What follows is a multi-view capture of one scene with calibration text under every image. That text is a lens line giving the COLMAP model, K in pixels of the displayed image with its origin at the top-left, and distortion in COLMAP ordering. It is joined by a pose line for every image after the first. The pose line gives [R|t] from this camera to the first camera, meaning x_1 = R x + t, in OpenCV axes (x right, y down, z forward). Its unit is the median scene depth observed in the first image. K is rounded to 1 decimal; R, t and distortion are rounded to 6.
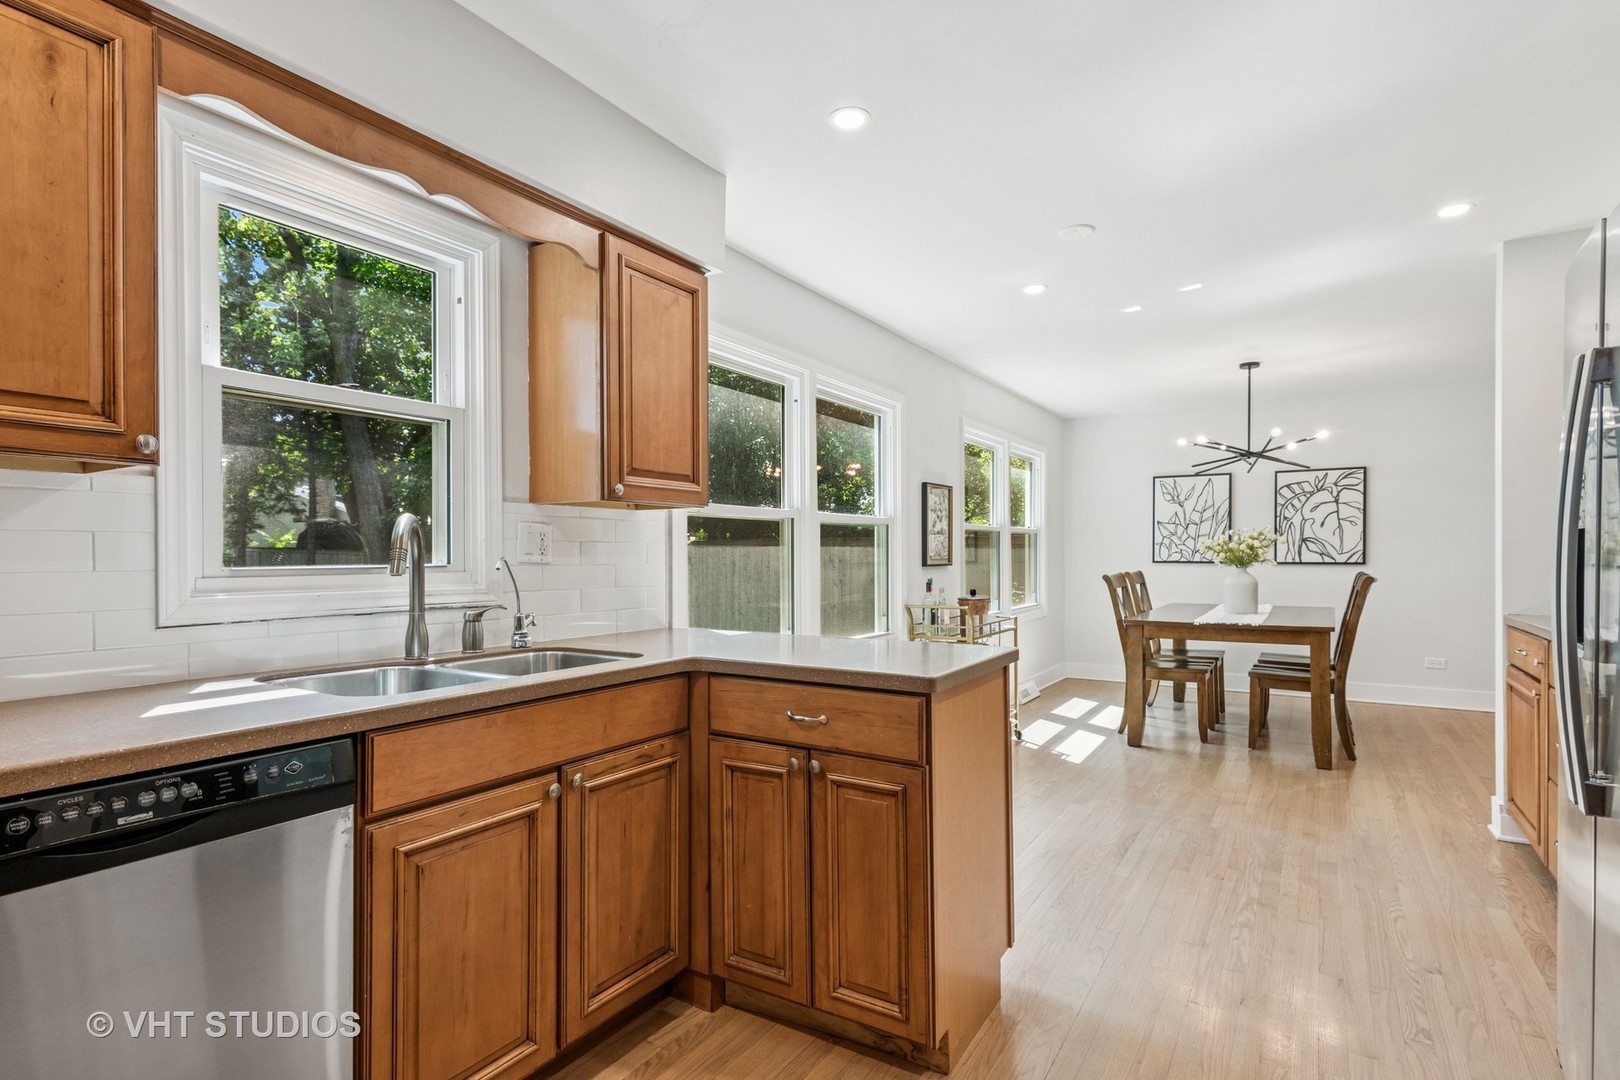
lens RADIAL K [[799.8, 0, 812.0], [0, 799.8, 550.4], [0, 0, 1]] dist [0.022735, -0.007301]
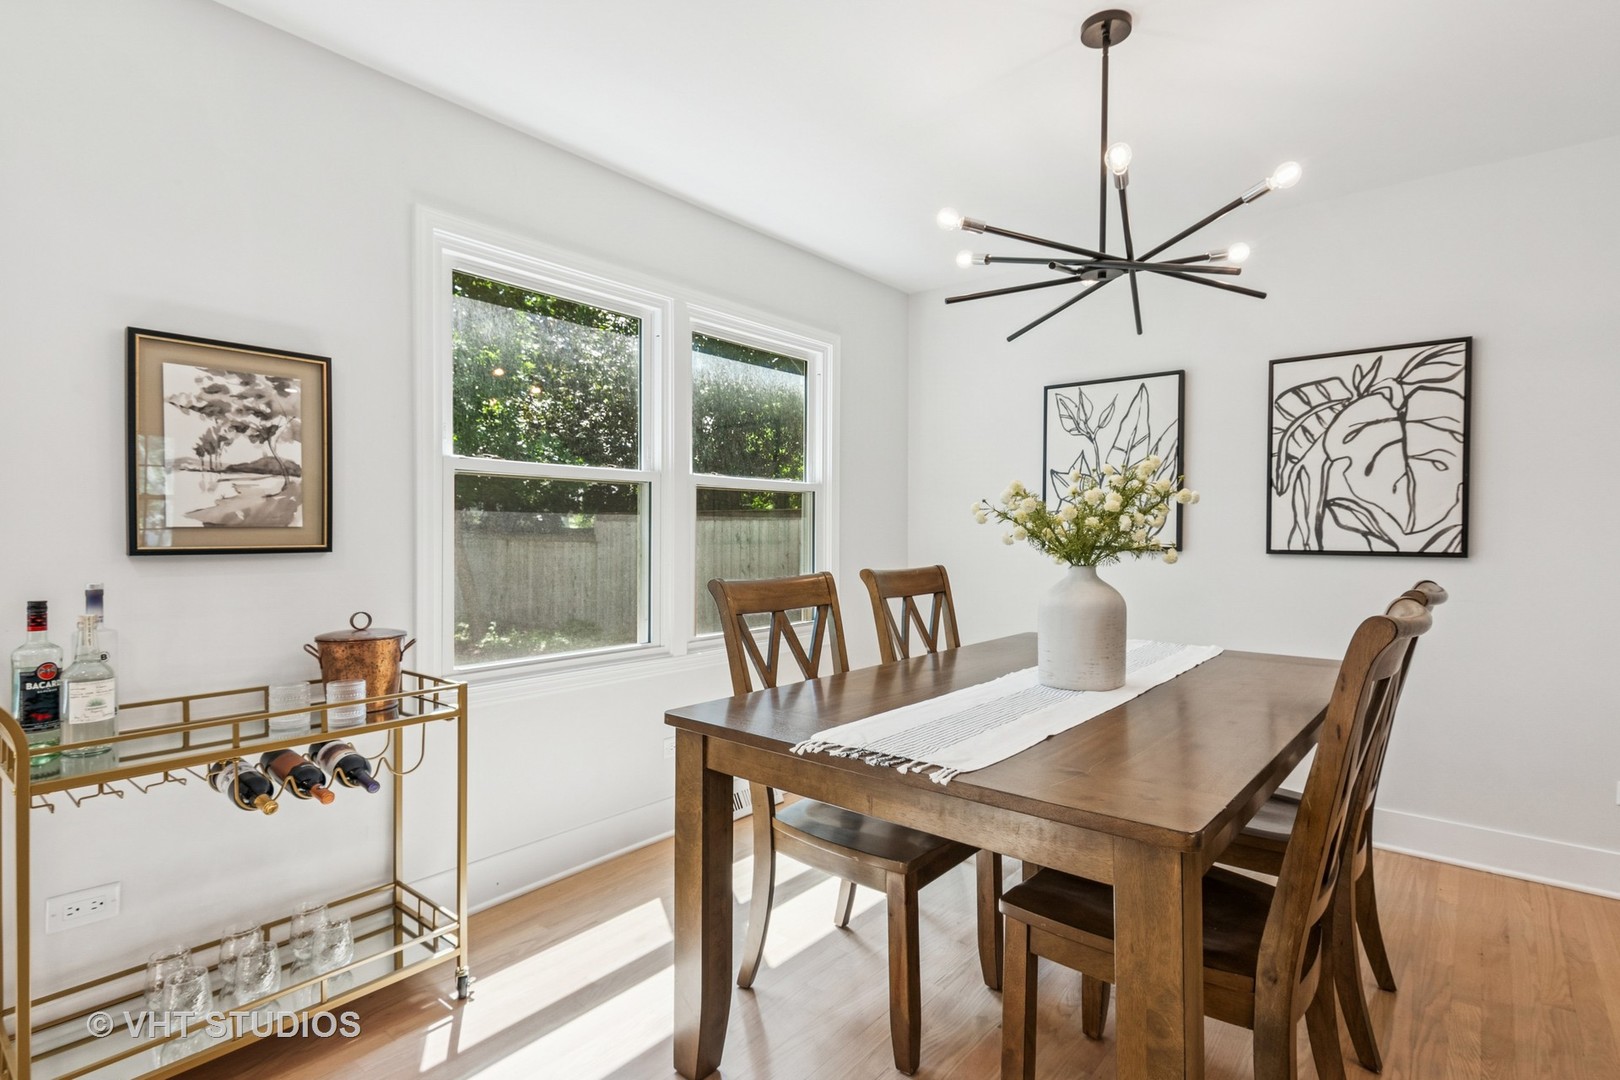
lens RADIAL K [[799.8, 0, 807.9], [0, 799.8, 533.9], [0, 0, 1]] dist [0.022735, -0.007301]
pose [[0.990774, 0.008460, -0.135260, 0.372425], [-0.007641, 0.999949, 0.006578, 0.004022], [0.135309, -0.005483, 0.990788, 0.491317]]
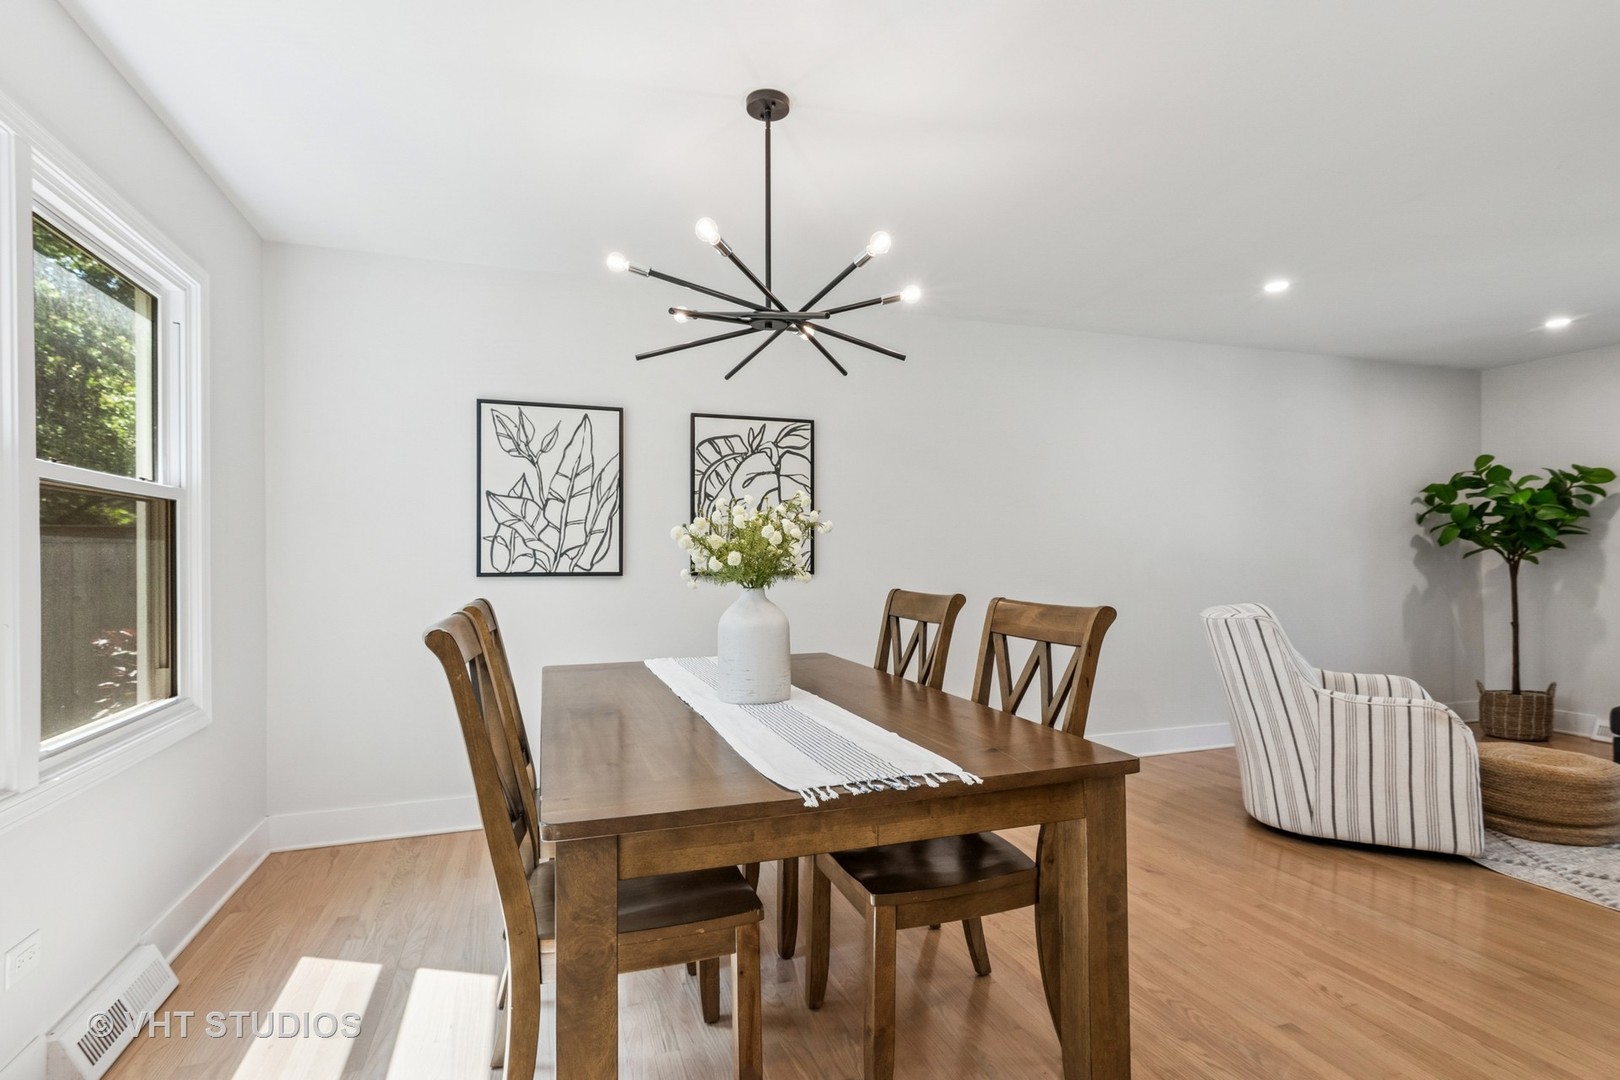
lens RADIAL K [[799.8, 0, 812.0], [0, 799.8, 565.0], [0, 0, 1]] dist [0.022735, -0.007301]
pose [[0.621205, -0.006030, 0.783625, 0.183954], [-0.001756, 0.999957, 0.009087, 0.004230], [-0.783646, -0.007021, 0.621168, 0.586318]]
